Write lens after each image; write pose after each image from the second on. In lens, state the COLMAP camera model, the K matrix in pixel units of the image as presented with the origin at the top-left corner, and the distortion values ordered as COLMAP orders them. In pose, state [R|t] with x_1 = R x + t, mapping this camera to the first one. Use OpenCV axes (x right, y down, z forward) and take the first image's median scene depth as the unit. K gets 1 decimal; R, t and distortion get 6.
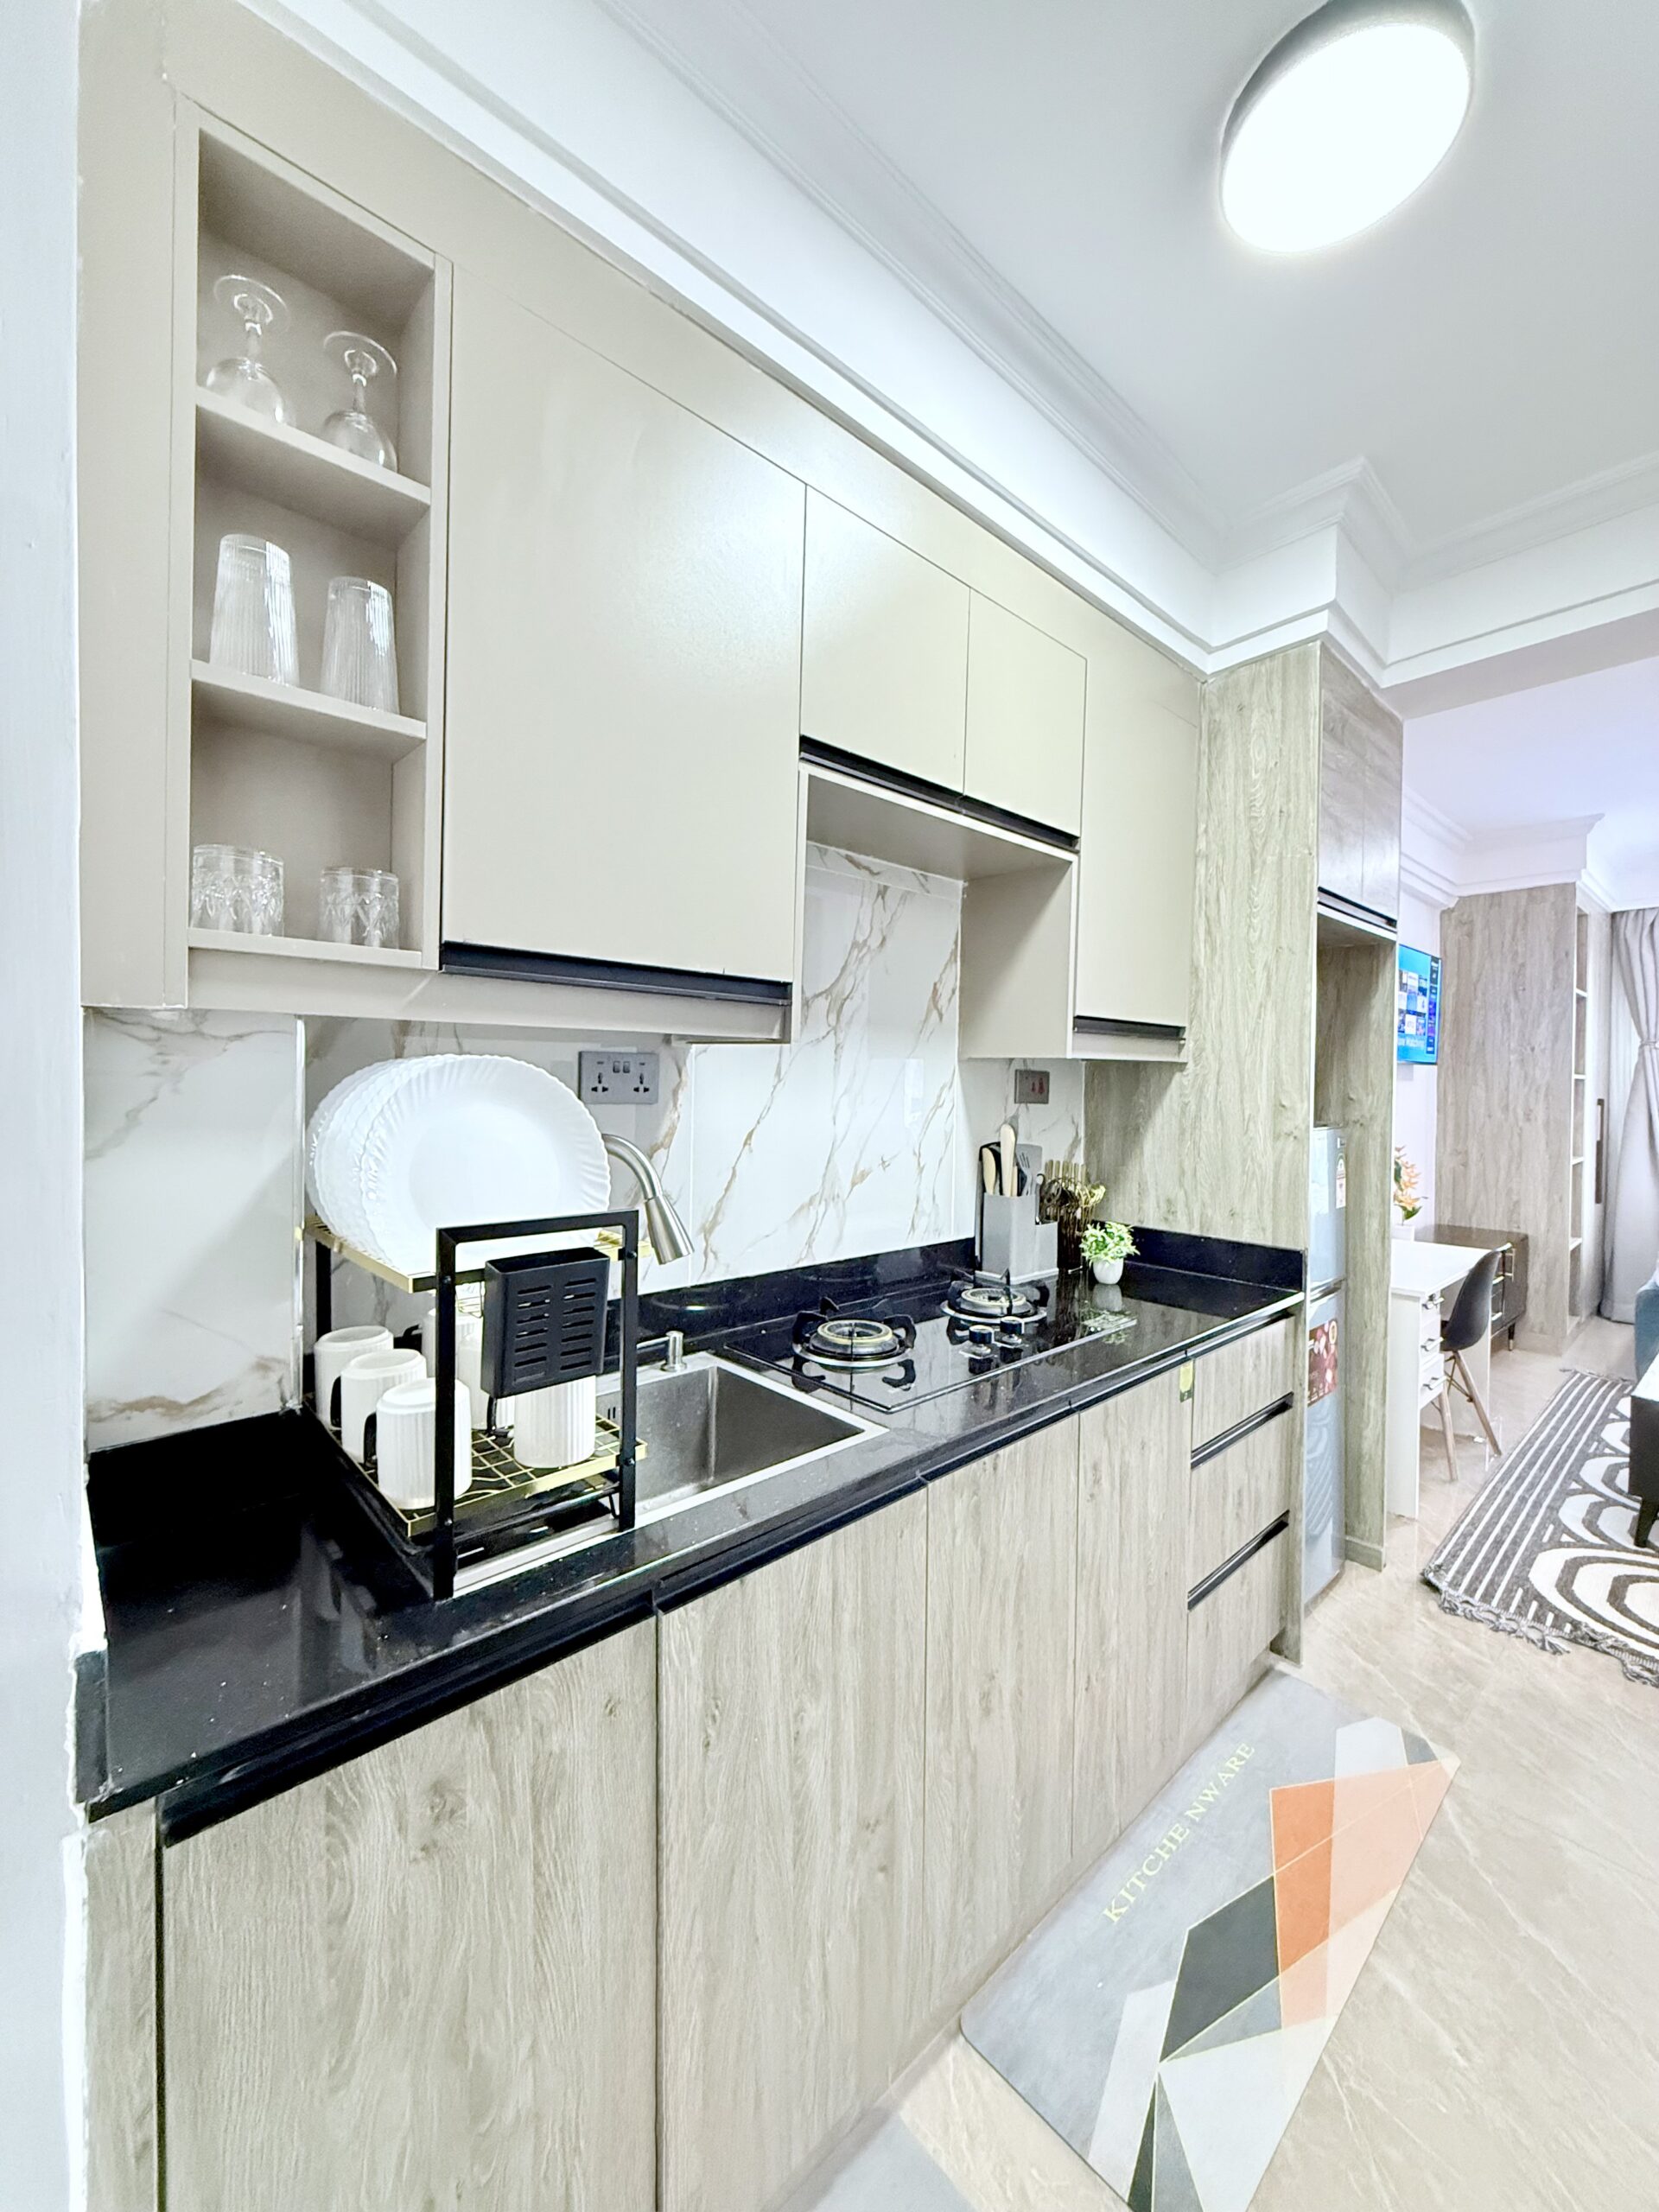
lens RADIAL K [[877.6, 0, 831.4], [0, 877.6, 1092.4], [0, 0, 1]] dist [-0.001948, -0.000009]
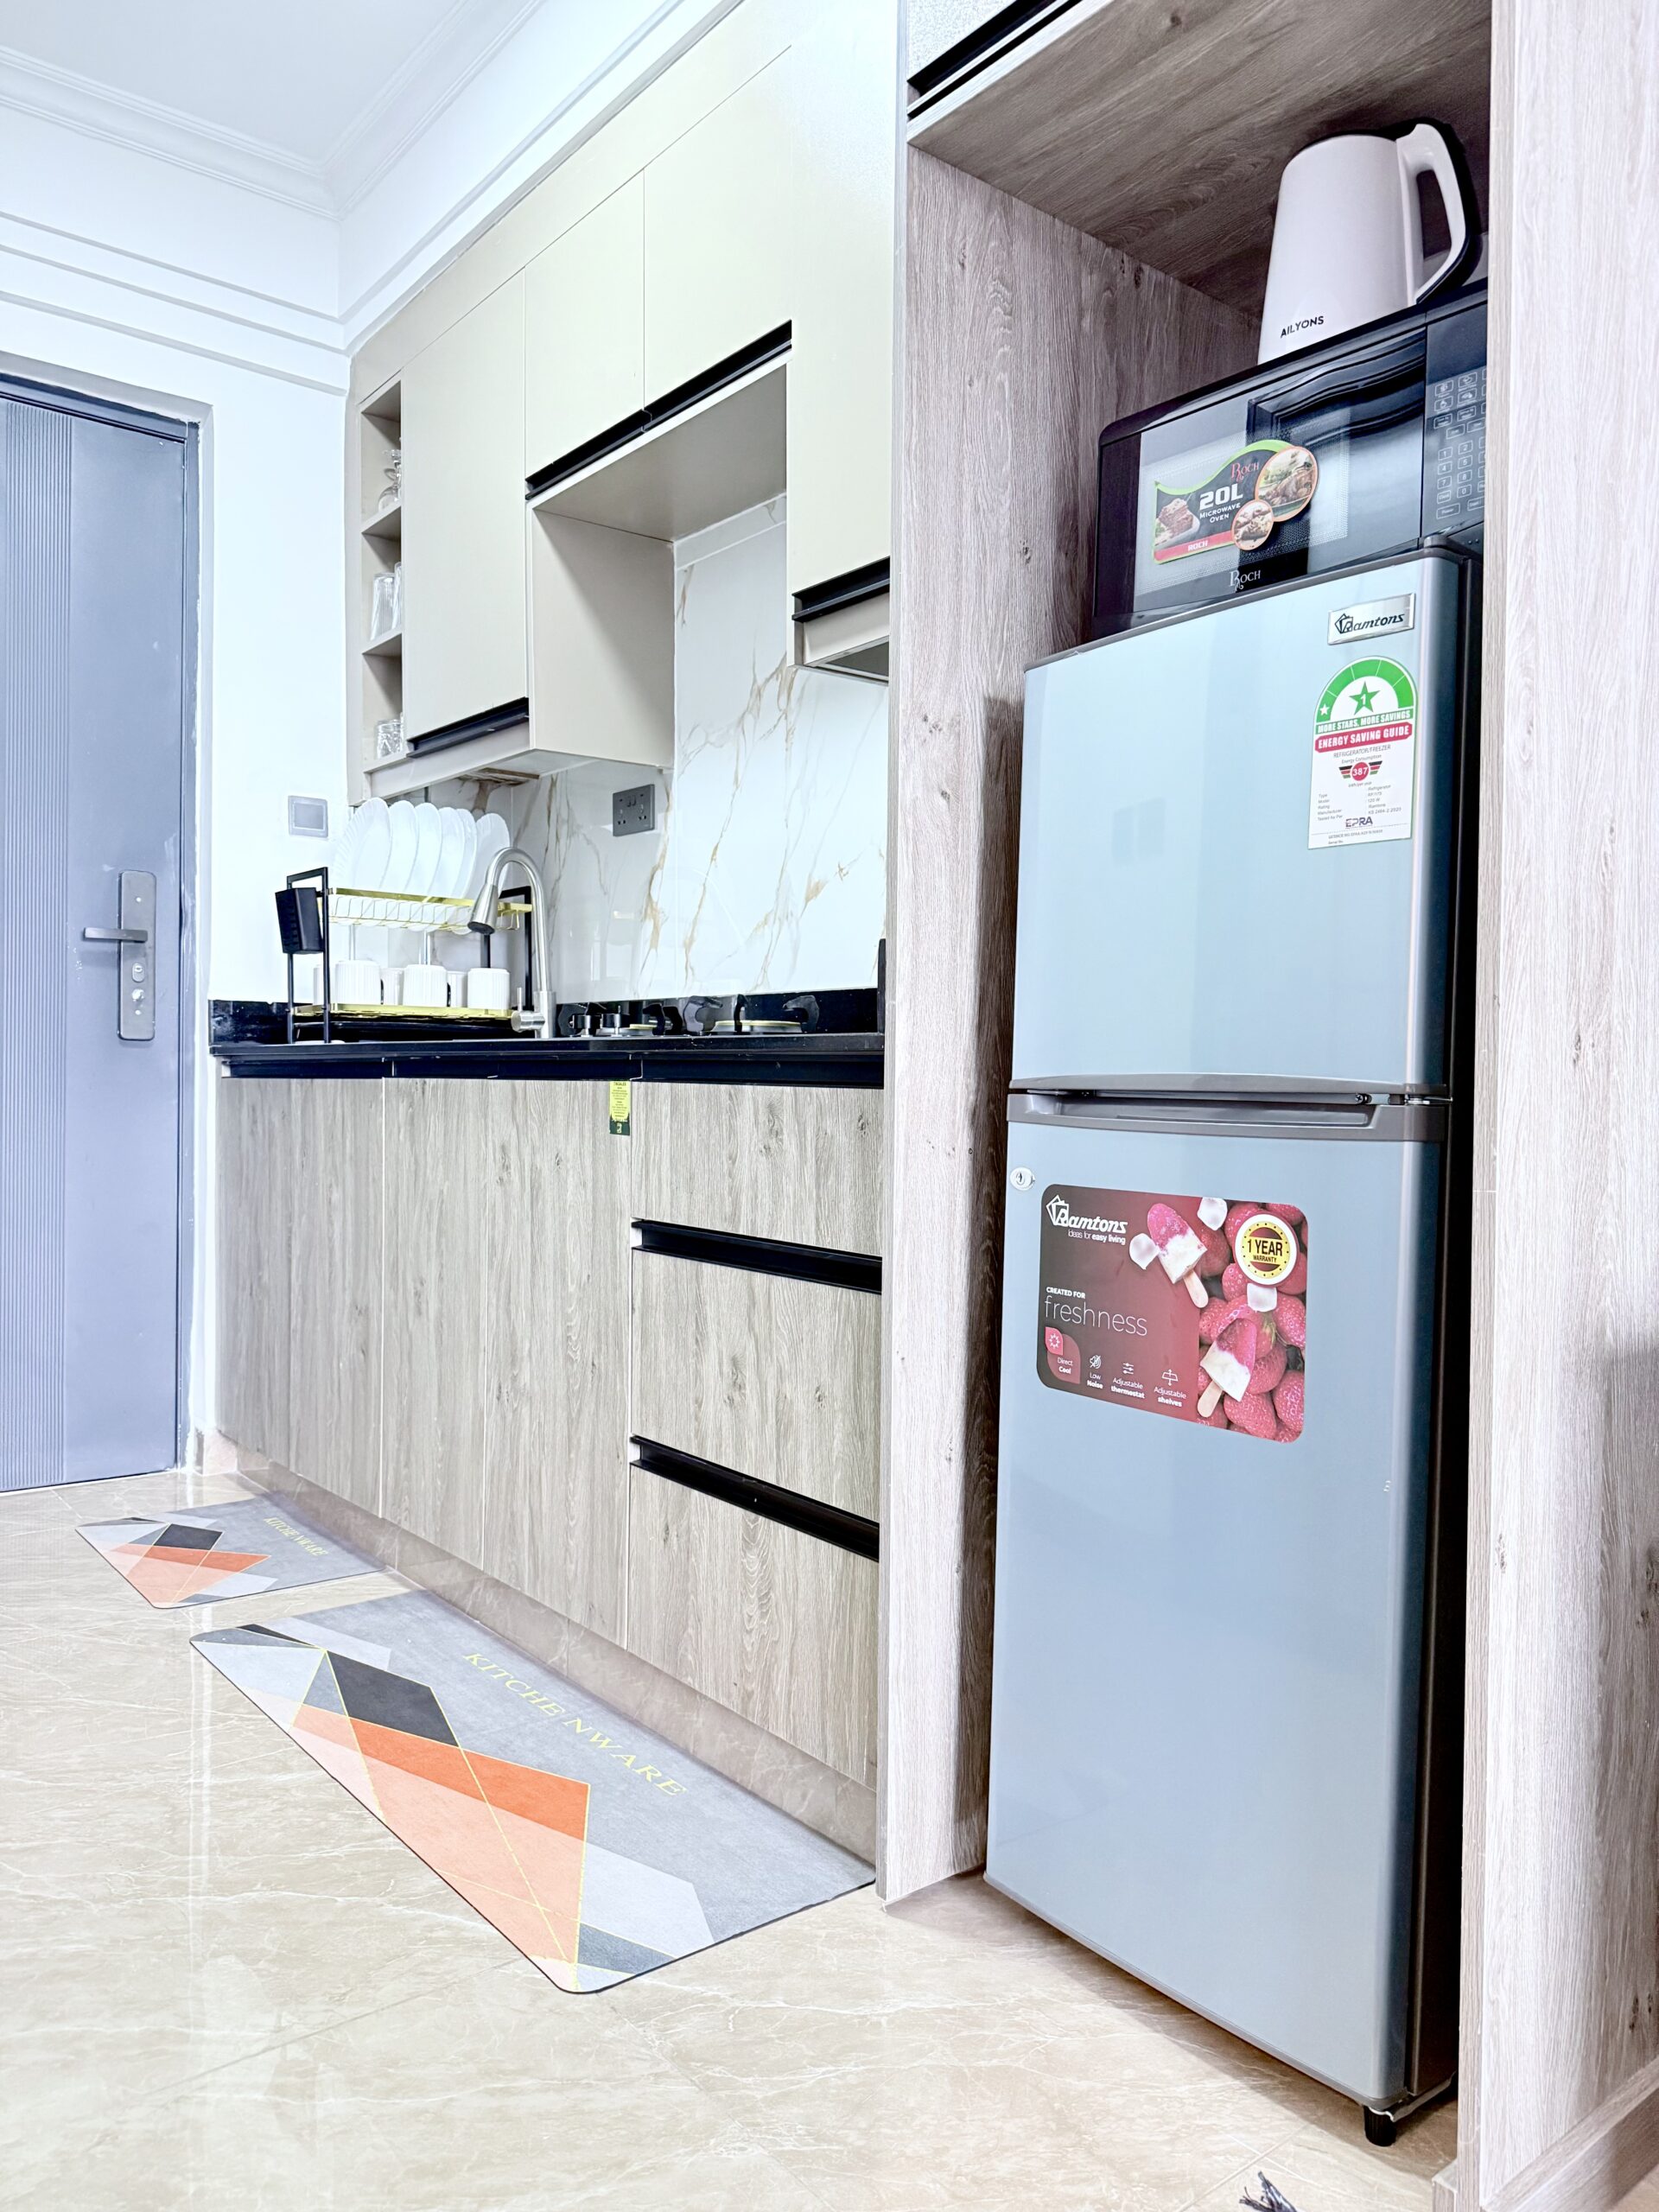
lens RADIAL K [[1571.5, 0, 818.3], [0, 1571.5, 1105.7], [0, 0, 1]] dist [0.091639, -0.132421]
pose [[-0.079898, 0.008939, -0.996763, 1.237894], [-0.028805, 0.999521, 0.011273, 0.234064], [0.996387, 0.029612, -0.079602, 0.957960]]
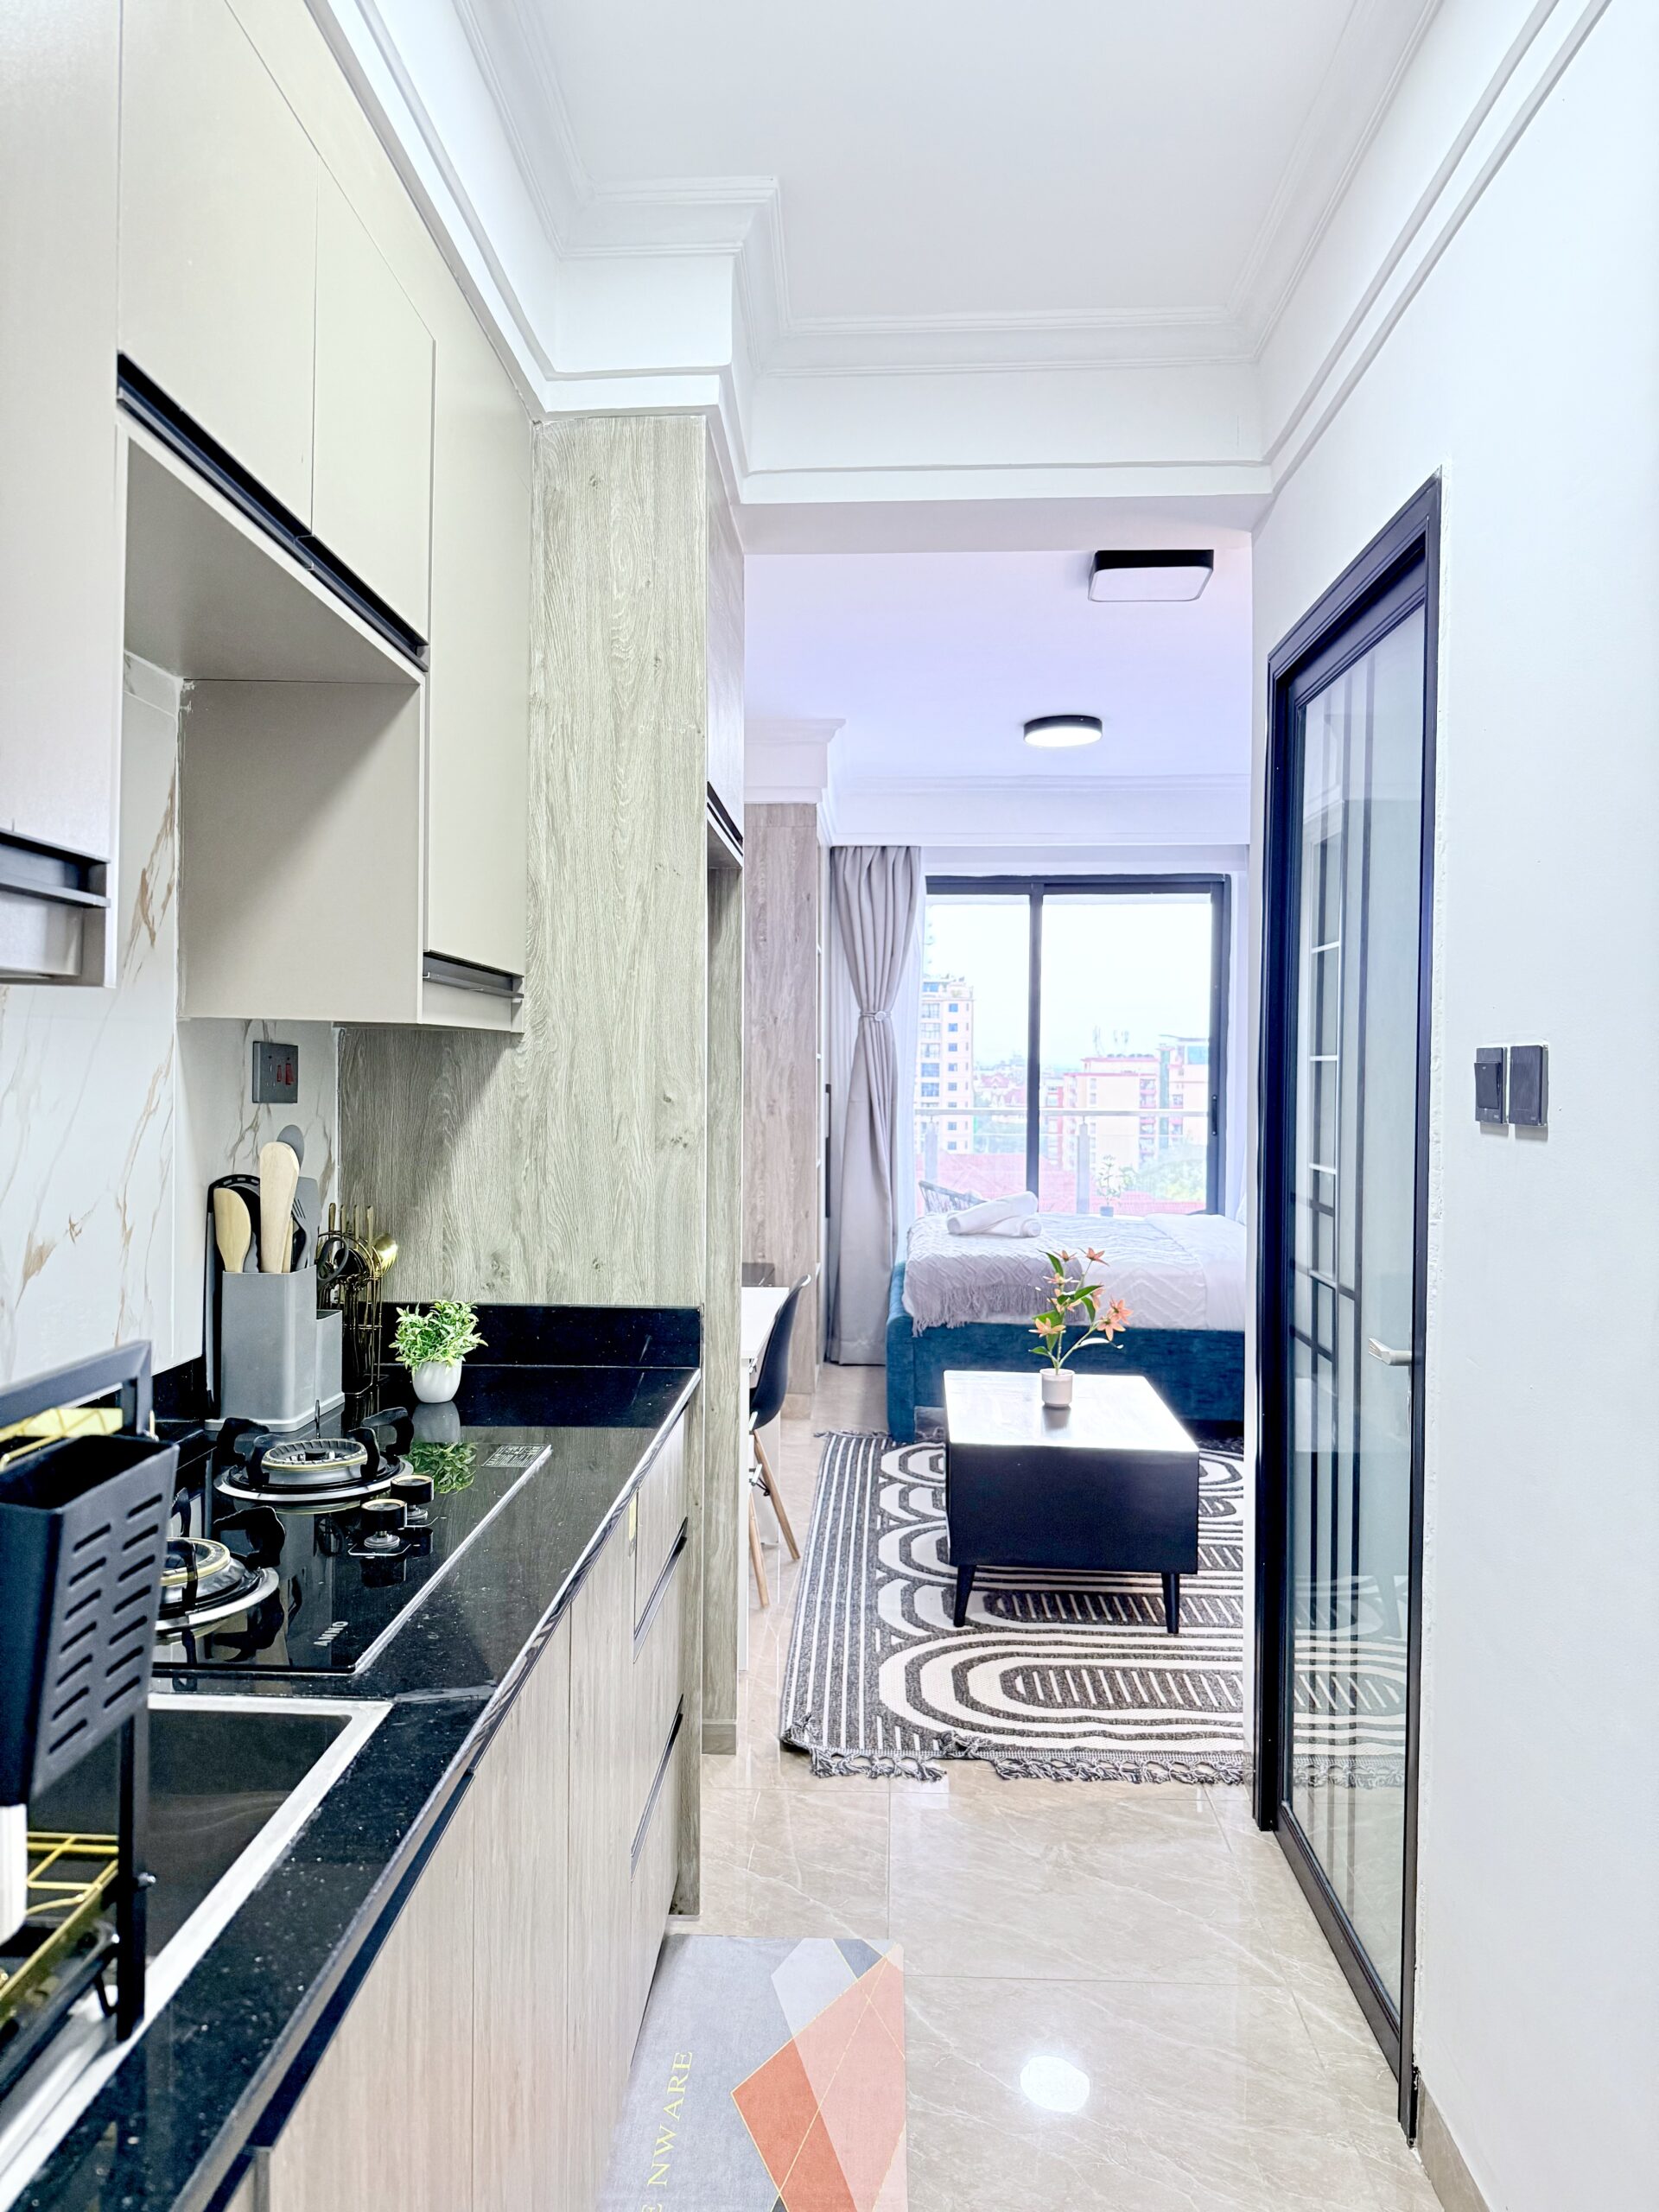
lens RADIAL K [[1528.0, 0, 829.5], [0, 1528.0, 1106.0], [0, 0, 1]] dist [0.162719, -0.329032]
pose [[0.707602, -0.019666, 0.706338, -0.225648], [0.007536, 0.999766, 0.020286, -0.002562], [-0.706571, -0.009032, 0.707584, 0.067598]]
